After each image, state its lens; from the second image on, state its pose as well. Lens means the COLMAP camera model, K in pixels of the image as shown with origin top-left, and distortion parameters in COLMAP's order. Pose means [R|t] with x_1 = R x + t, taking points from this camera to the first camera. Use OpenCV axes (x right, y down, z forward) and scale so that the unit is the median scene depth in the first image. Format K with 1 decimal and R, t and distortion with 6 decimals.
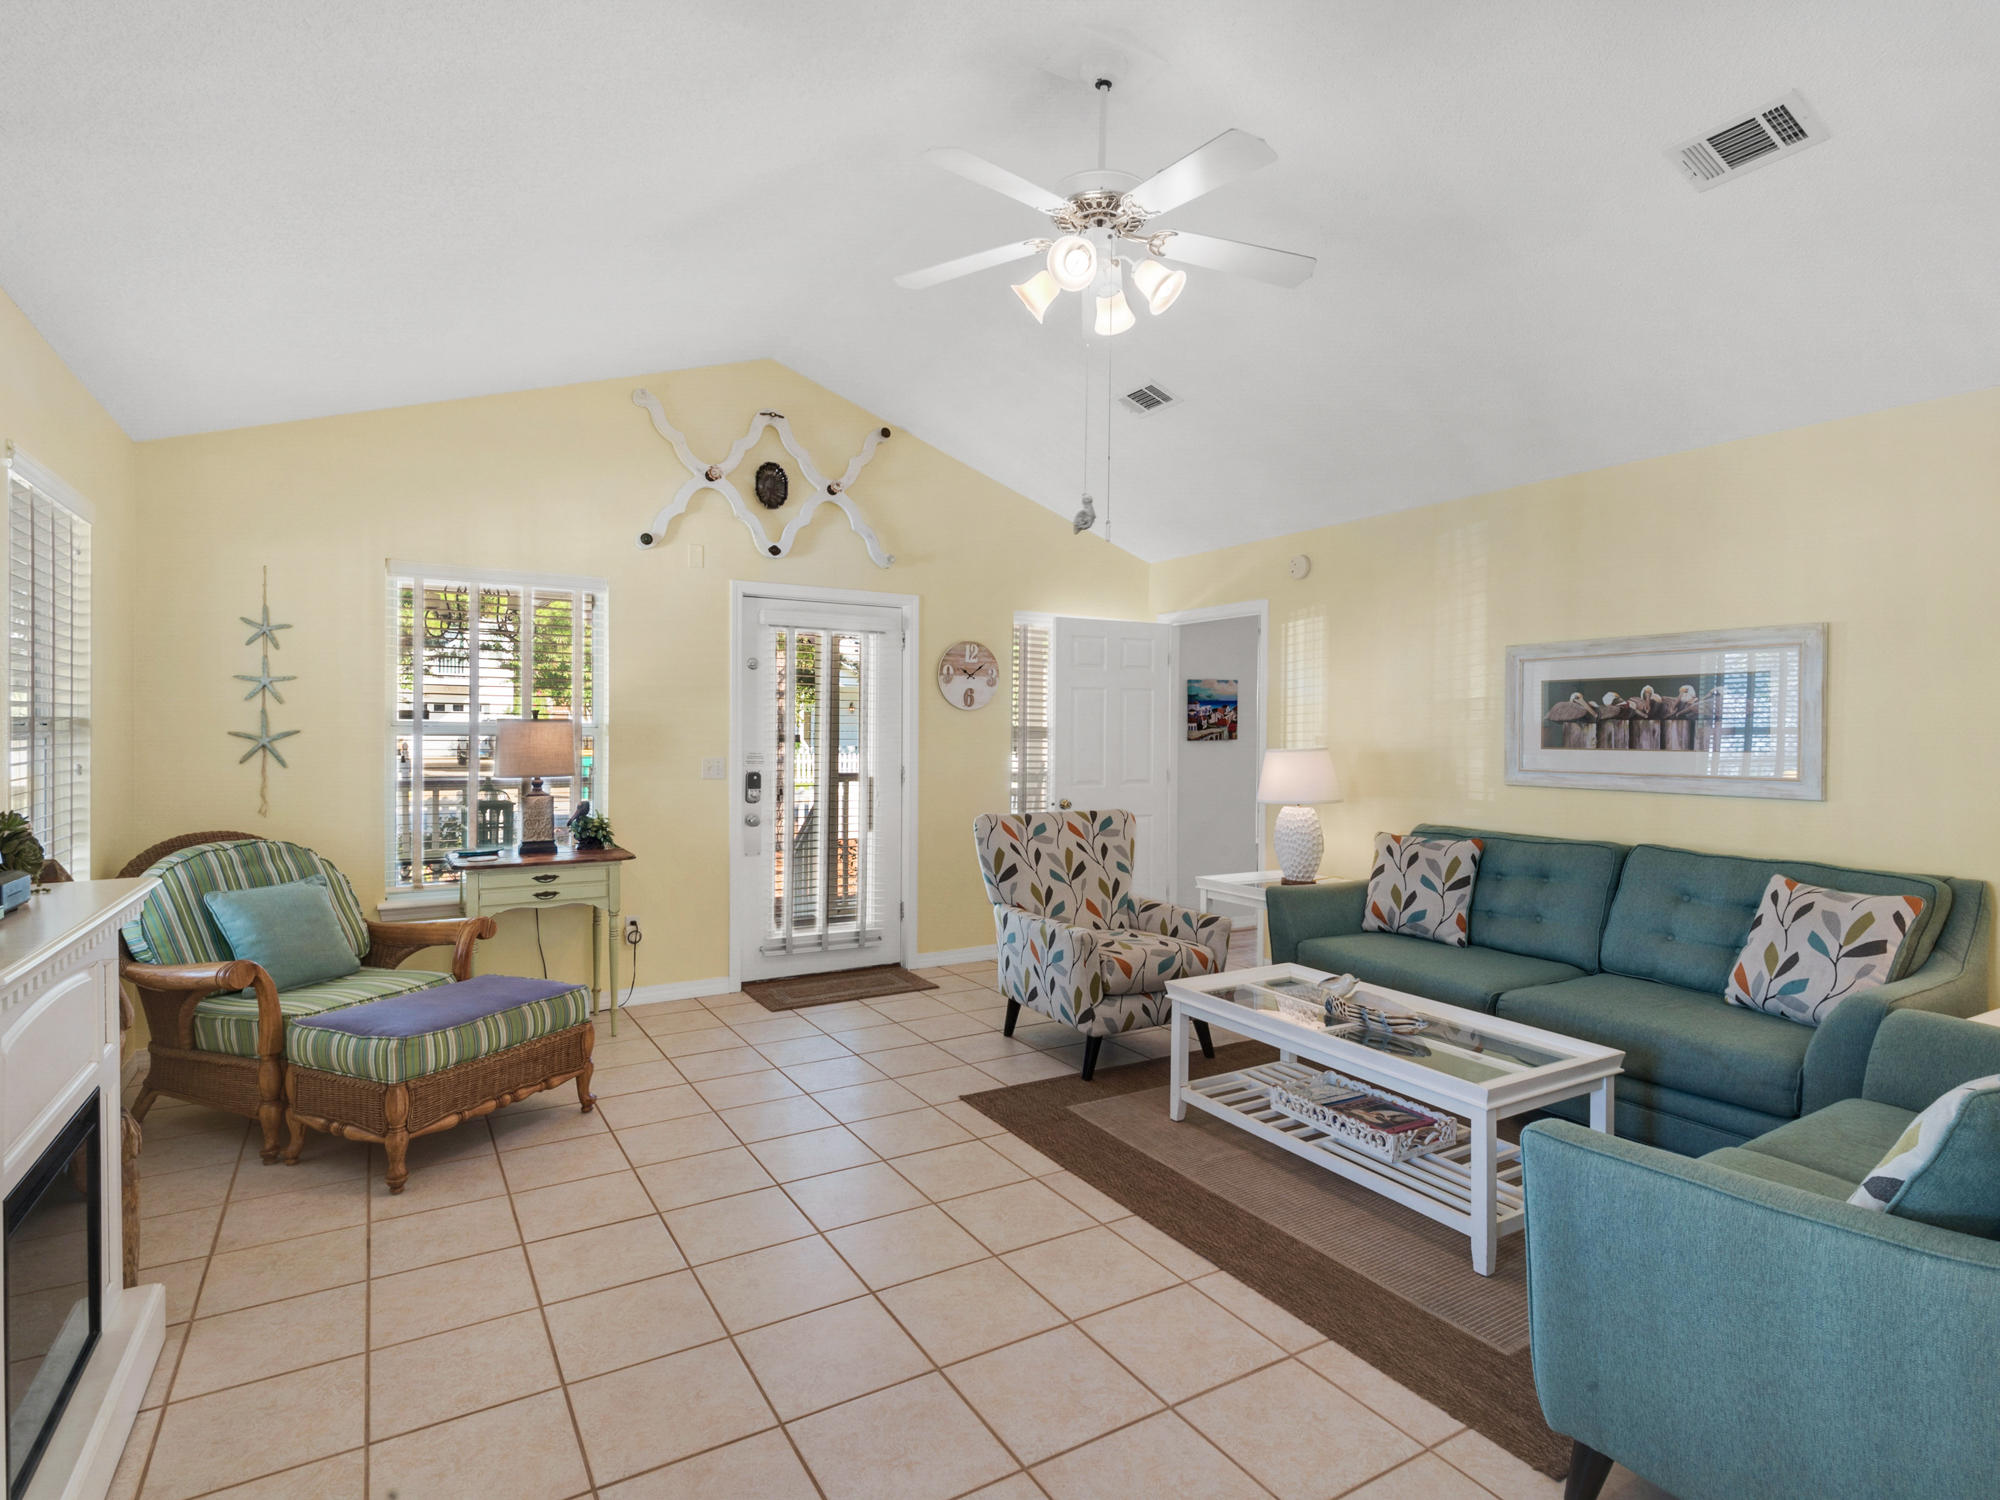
lens RADIAL K [[1052.3, 0, 1036.6], [0, 1052.3, 739.3], [0, 0, 1]] dist [0.016533, -0.000688]
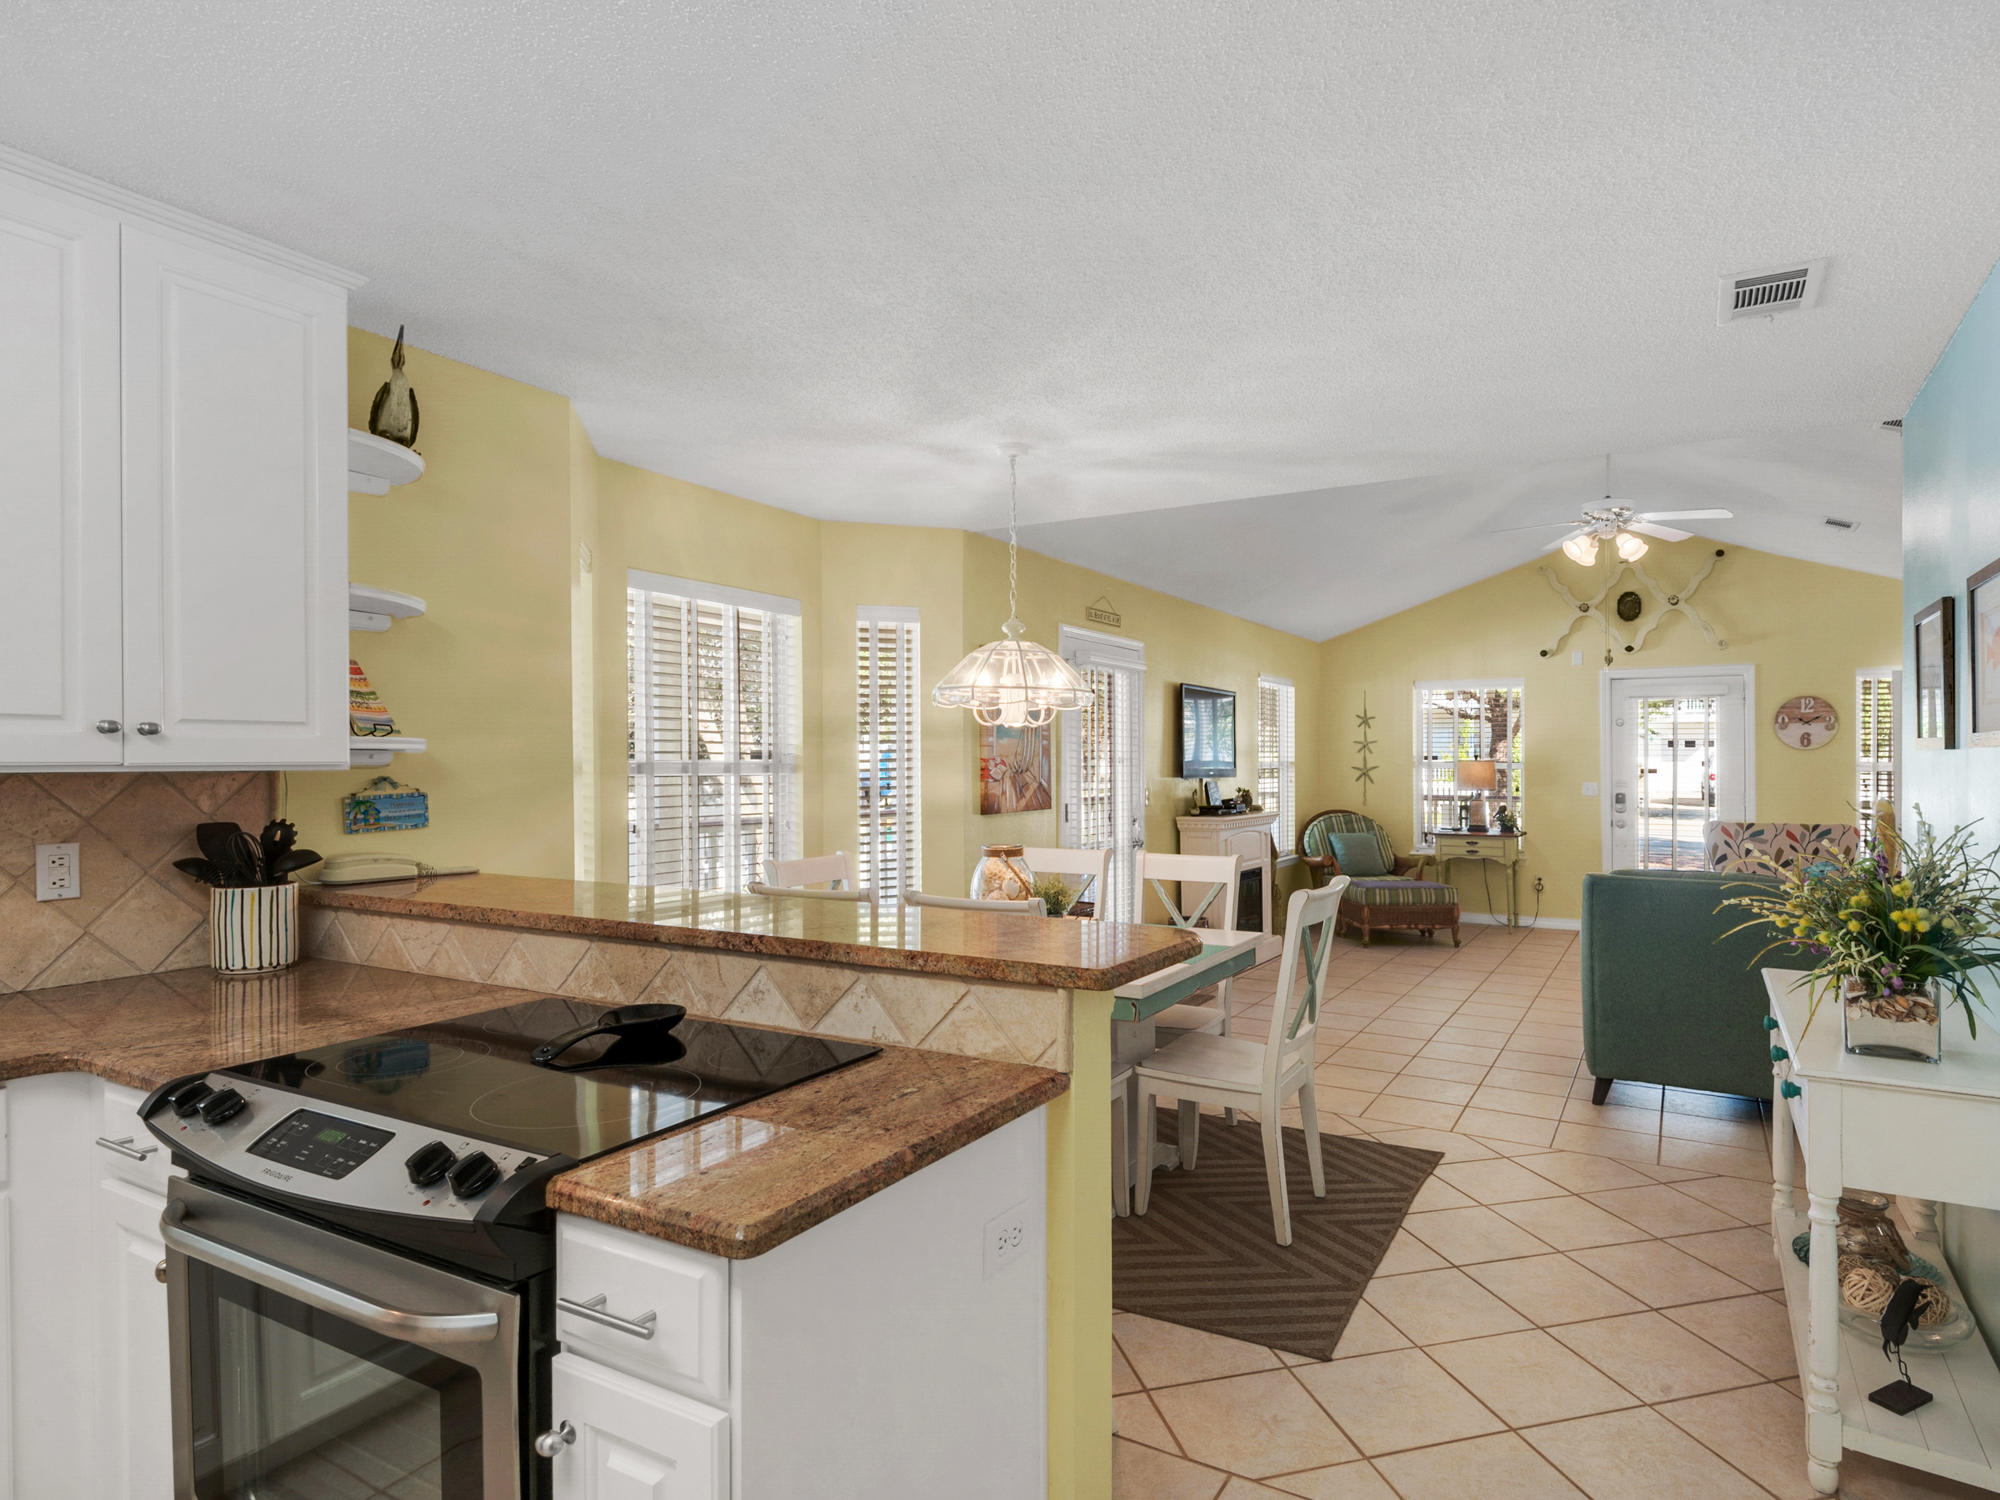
lens RADIAL K [[1150.0, 0, 1024.9], [0, 1150.0, 744.9], [0, 0, 1]] dist [-0.002841, -0.000969]
pose [[0.460873, -0.017780, -0.887288, 0.951510], [-0.006661, 0.999702, -0.023492, 0.007490], [0.887441, 0.016737, 0.460617, -0.634654]]
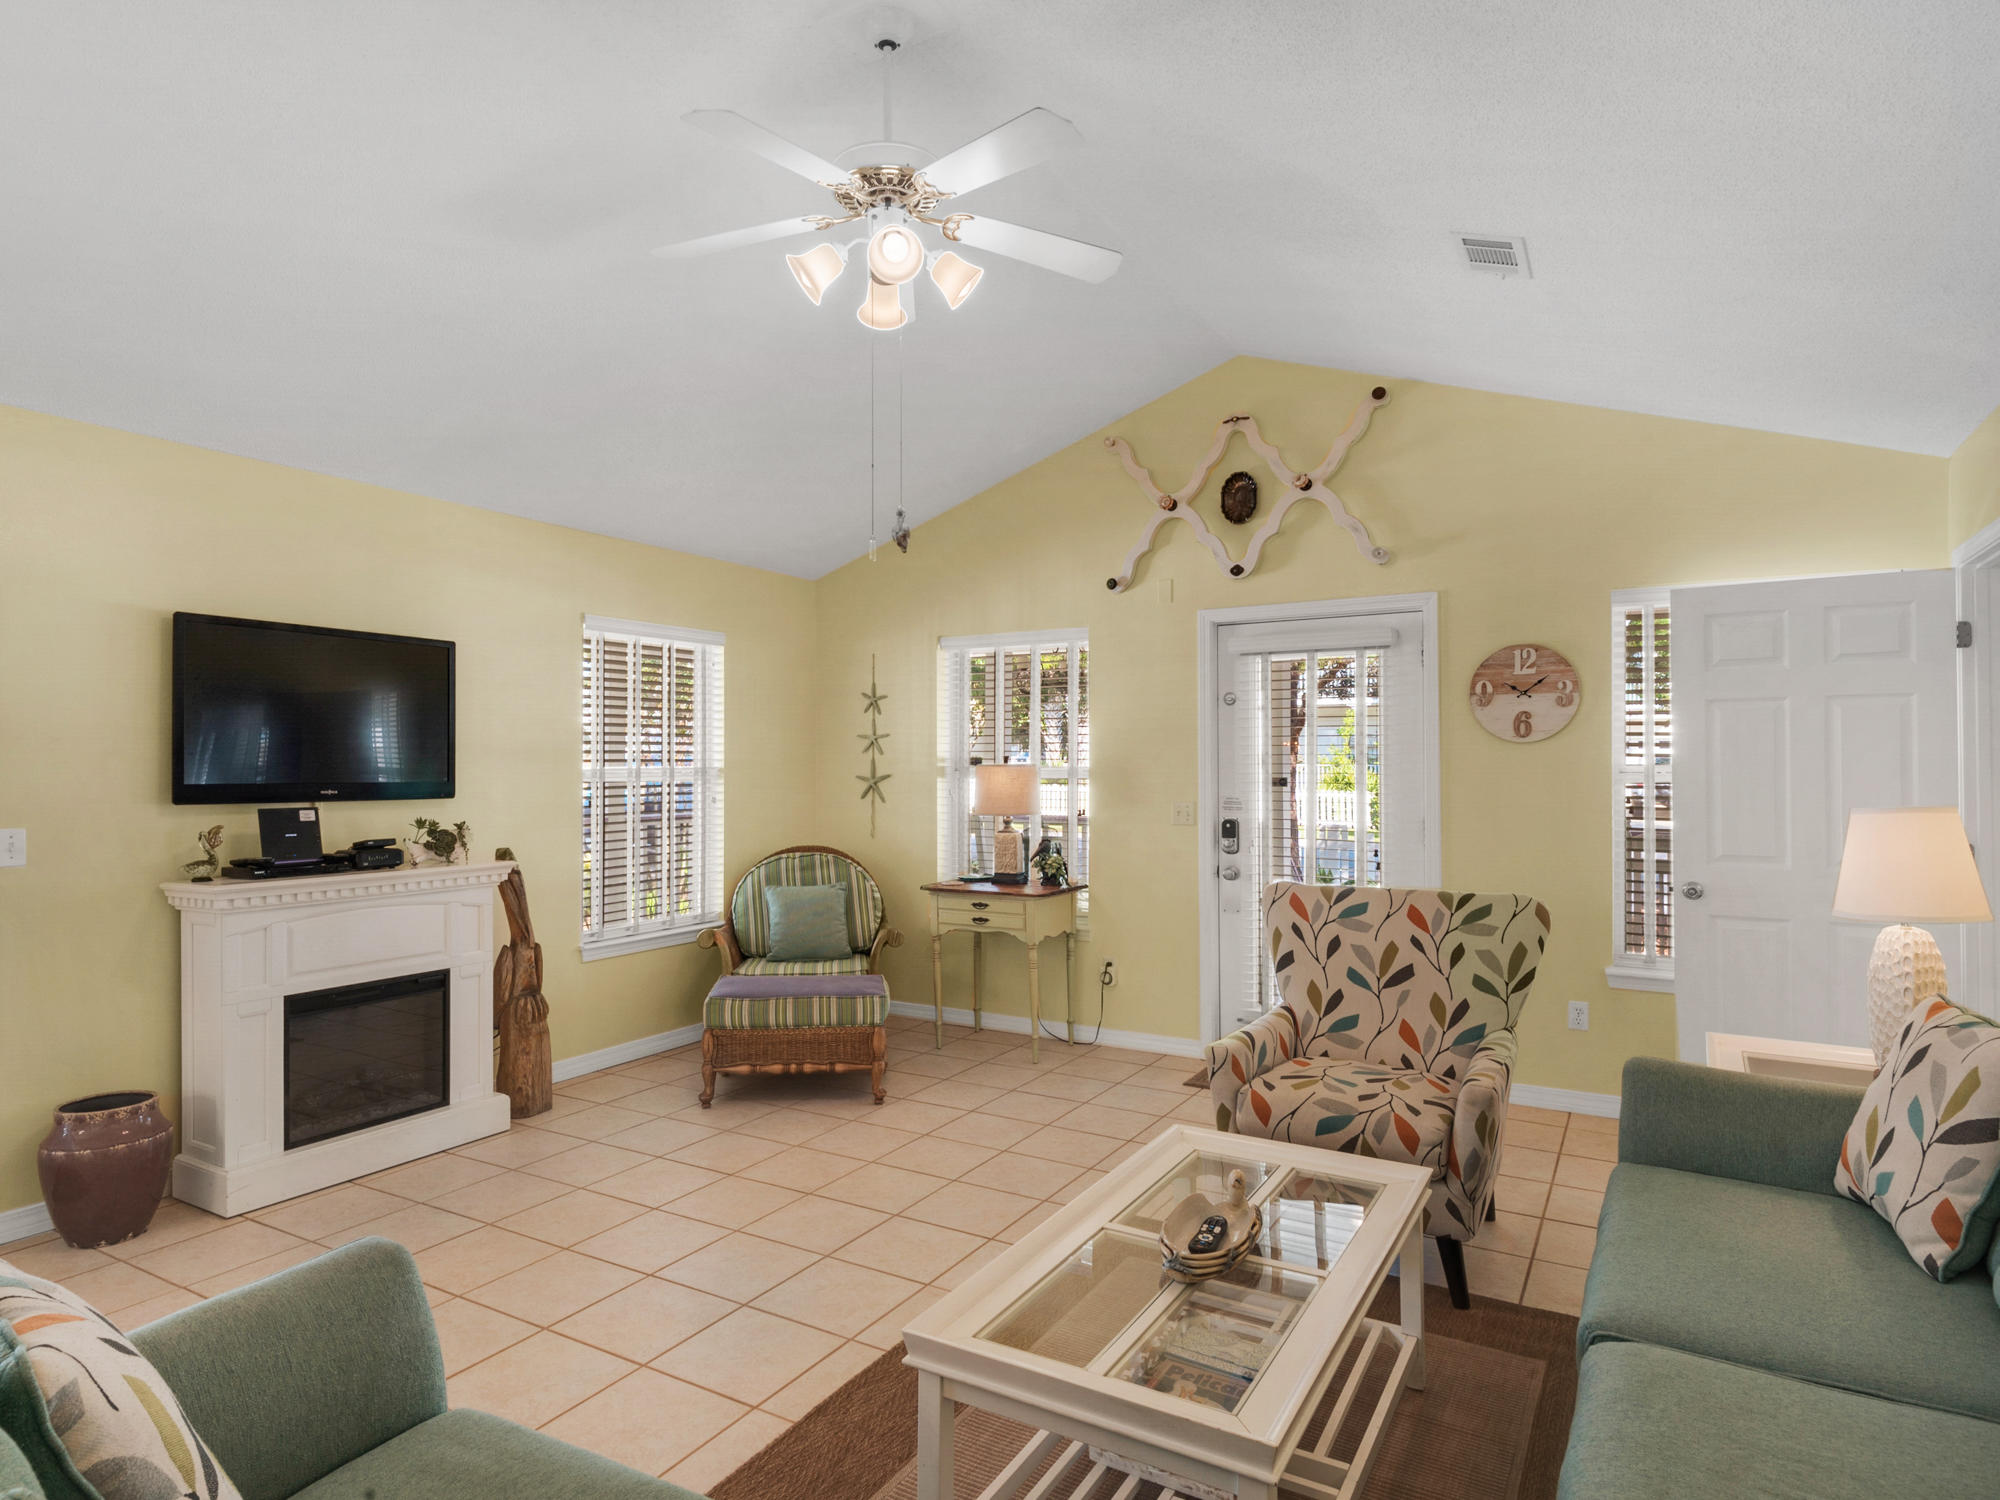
lens RADIAL K [[1168.1, 0, 930.9], [0, 1168.1, 748.3], [0, 0, 1]] dist [0.013070, -0.000089]
pose [[0.425362, -0.021261, -0.904774, 0.608558], [-0.001533, 0.999706, -0.024212, -0.005393], [0.905022, 0.011686, 0.425204, 0.398449]]
